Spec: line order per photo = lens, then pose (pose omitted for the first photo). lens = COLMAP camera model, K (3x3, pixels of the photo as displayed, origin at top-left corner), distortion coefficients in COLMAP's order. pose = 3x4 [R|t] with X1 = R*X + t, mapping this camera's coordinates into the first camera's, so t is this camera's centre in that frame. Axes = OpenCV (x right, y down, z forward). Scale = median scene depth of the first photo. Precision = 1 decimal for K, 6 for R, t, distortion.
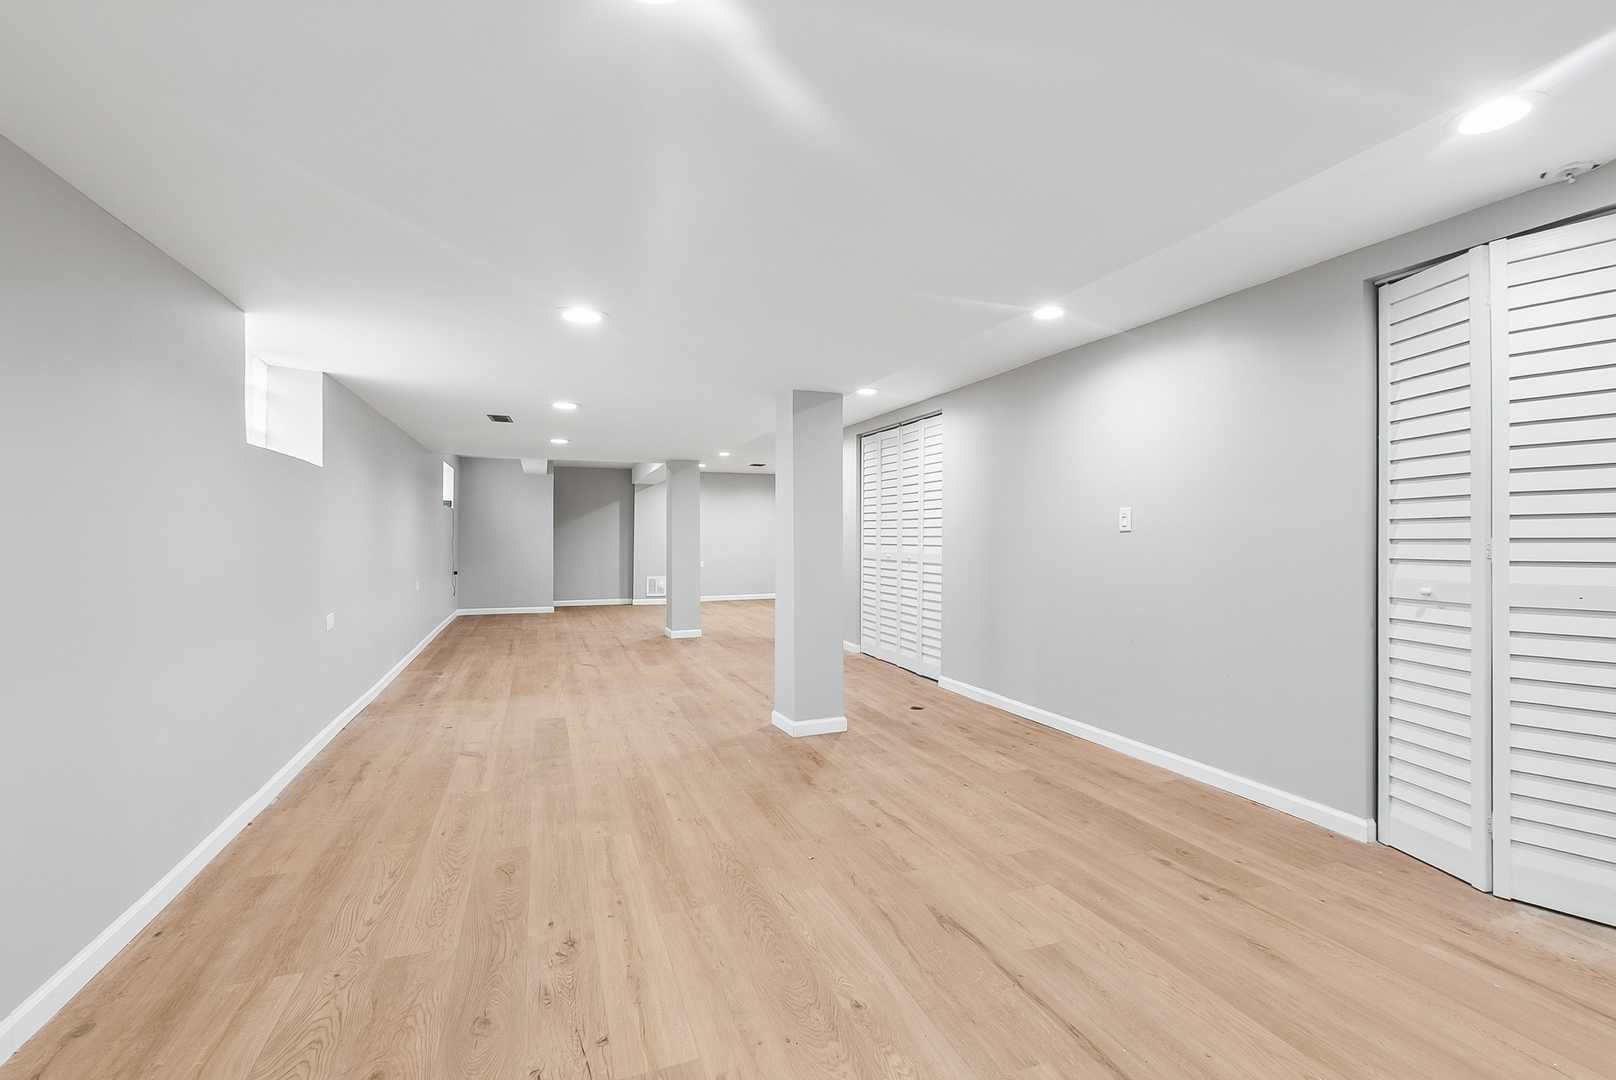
lens RADIAL K [[719.7, 0, 812.5], [0, 719.7, 537.4], [0, 0, 1]] dist [-0.004610, 0.001832]
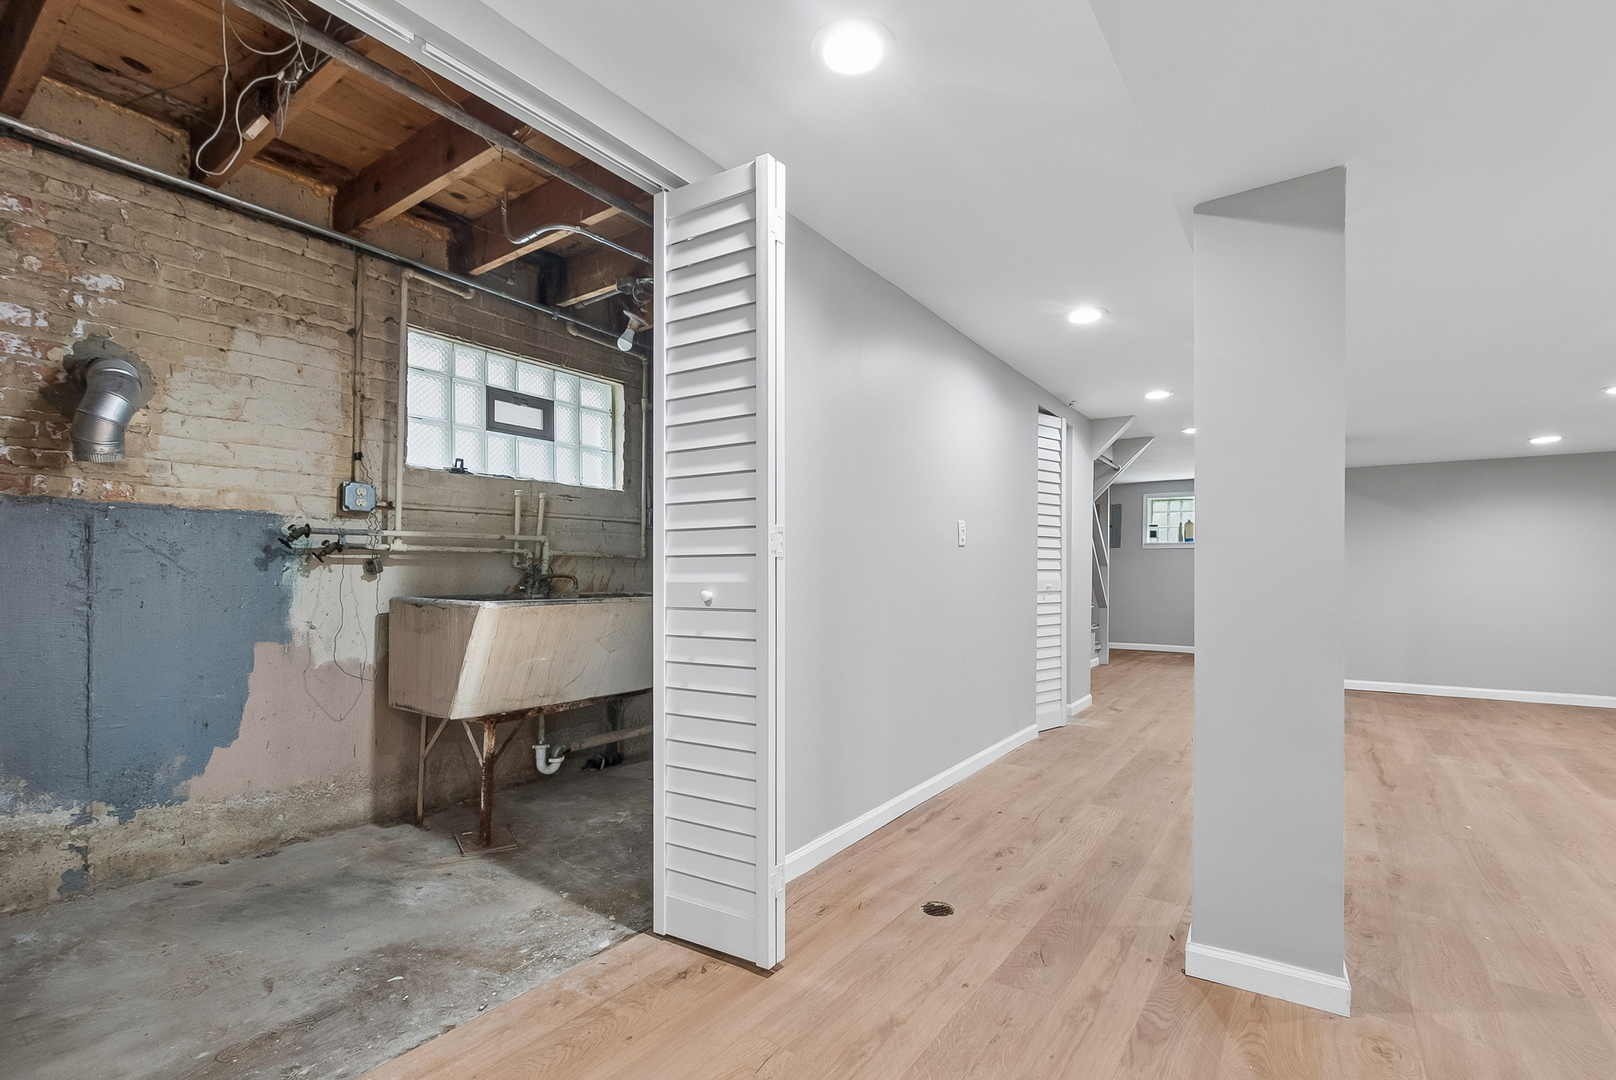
lens RADIAL K [[719.7, 0, 823.5], [0, 719.7, 570.3], [0, 0, 1]] dist [-0.004610, 0.001832]
pose [[-0.566614, -0.002637, 0.823979, -0.247681], [-0.007442, 0.999970, -0.001917, 0.027153], [-0.823950, -0.007218, -0.566617, 1.699939]]
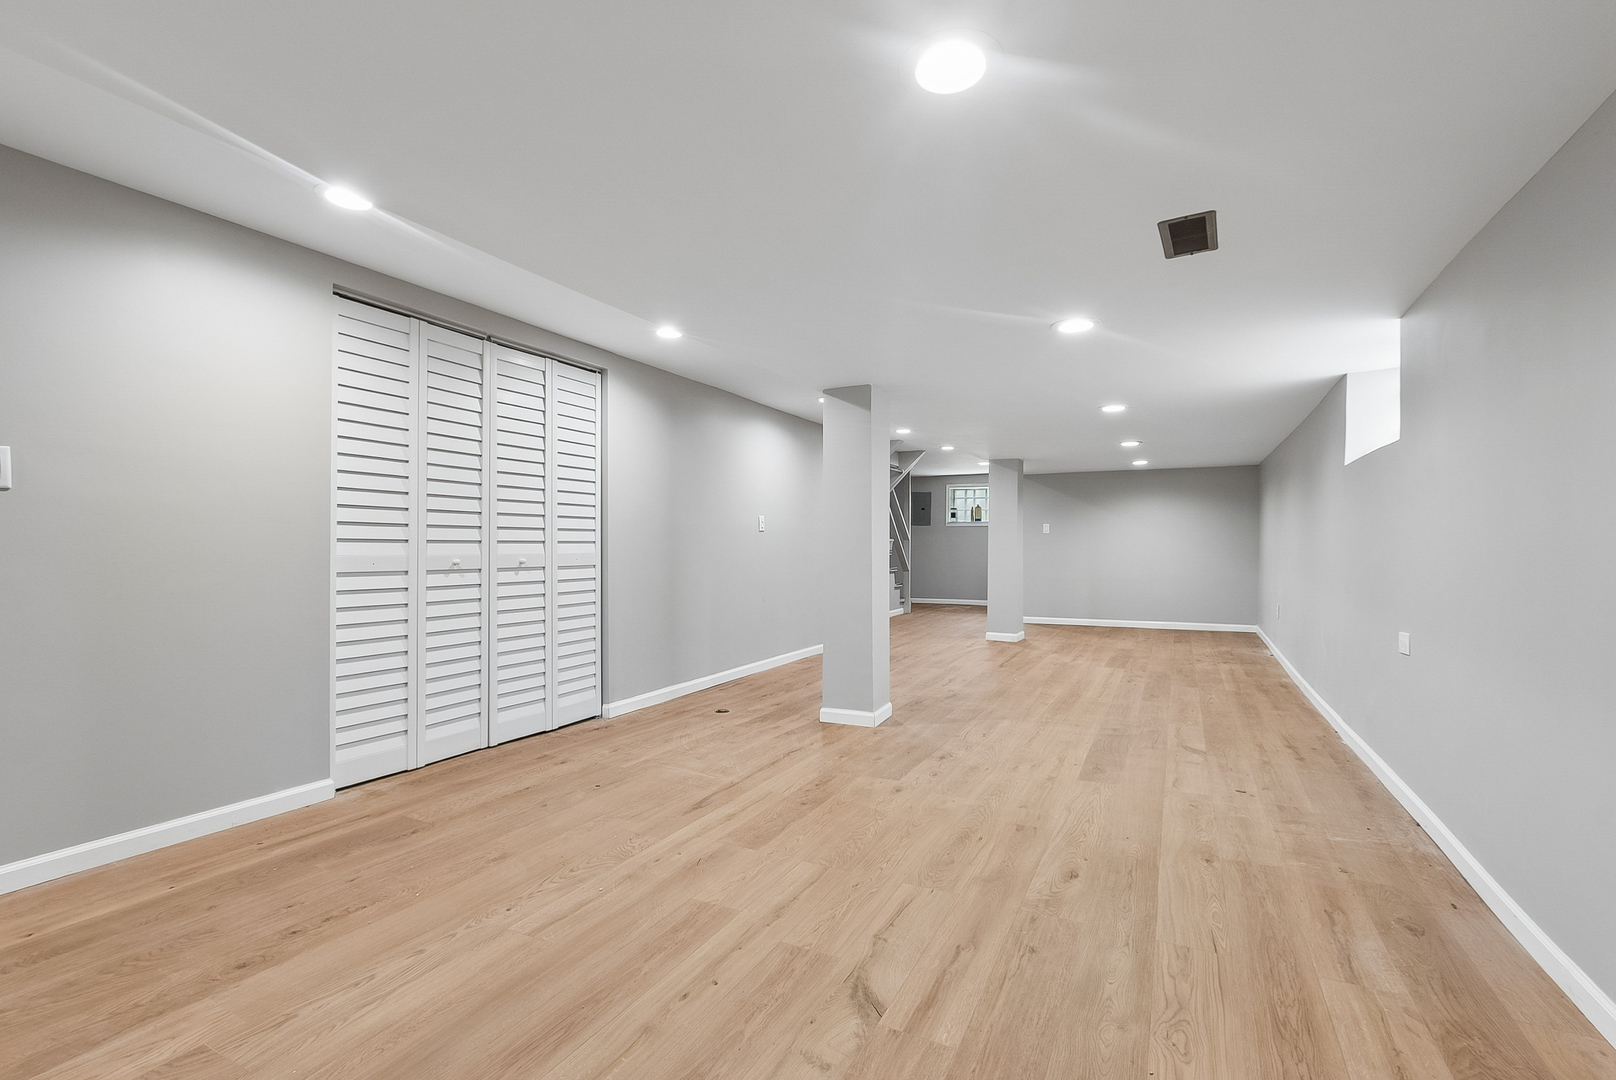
lens RADIAL K [[719.7, 0, 820.6], [0, 719.7, 542.5], [0, 0, 1]] dist [-0.004610, 0.001832]
pose [[-0.675031, -0.002292, 0.737786, -0.832632], [-0.004103, 0.999991, -0.000648, 0.017161], [-0.737778, -0.003465, -0.675034, 1.989410]]
